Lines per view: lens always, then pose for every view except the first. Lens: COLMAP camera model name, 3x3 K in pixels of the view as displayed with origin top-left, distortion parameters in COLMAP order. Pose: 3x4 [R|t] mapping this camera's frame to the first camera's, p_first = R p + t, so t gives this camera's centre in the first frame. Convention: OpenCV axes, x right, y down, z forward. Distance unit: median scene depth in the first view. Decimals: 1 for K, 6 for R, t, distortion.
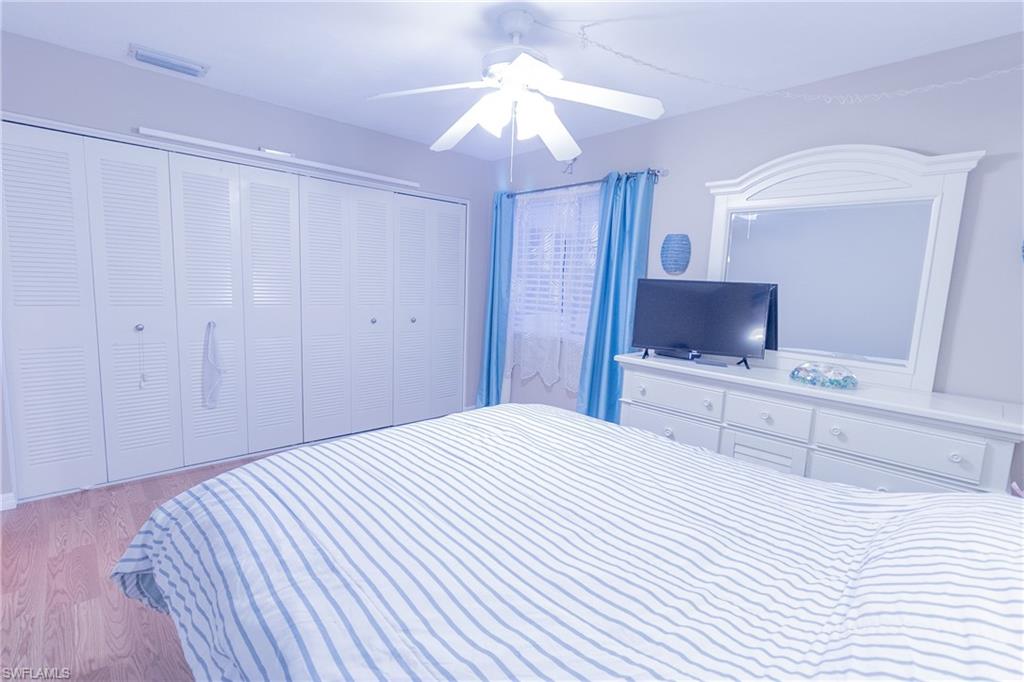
lens RADIAL K [[465.3, 0, 515.7], [0, 465.3, 341.7], [0, 0, 1]] dist [0.003165, -0.000839]
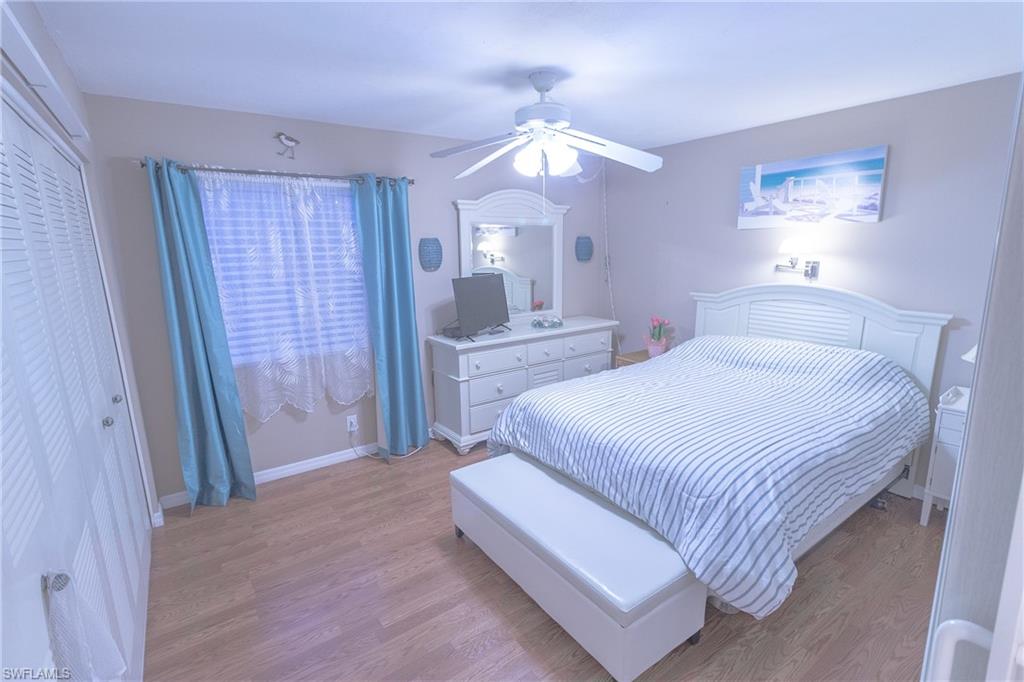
lens RADIAL K [[465.3, 0, 516.5], [0, 465.3, 339.5], [0, 0, 1]] dist [0.003165, -0.000839]
pose [[0.145950, -0.237960, 0.960247, -1.270641], [0.151188, 0.964603, 0.216061, -0.311578], [-0.977671, 0.113644, 0.176761, 0.914581]]
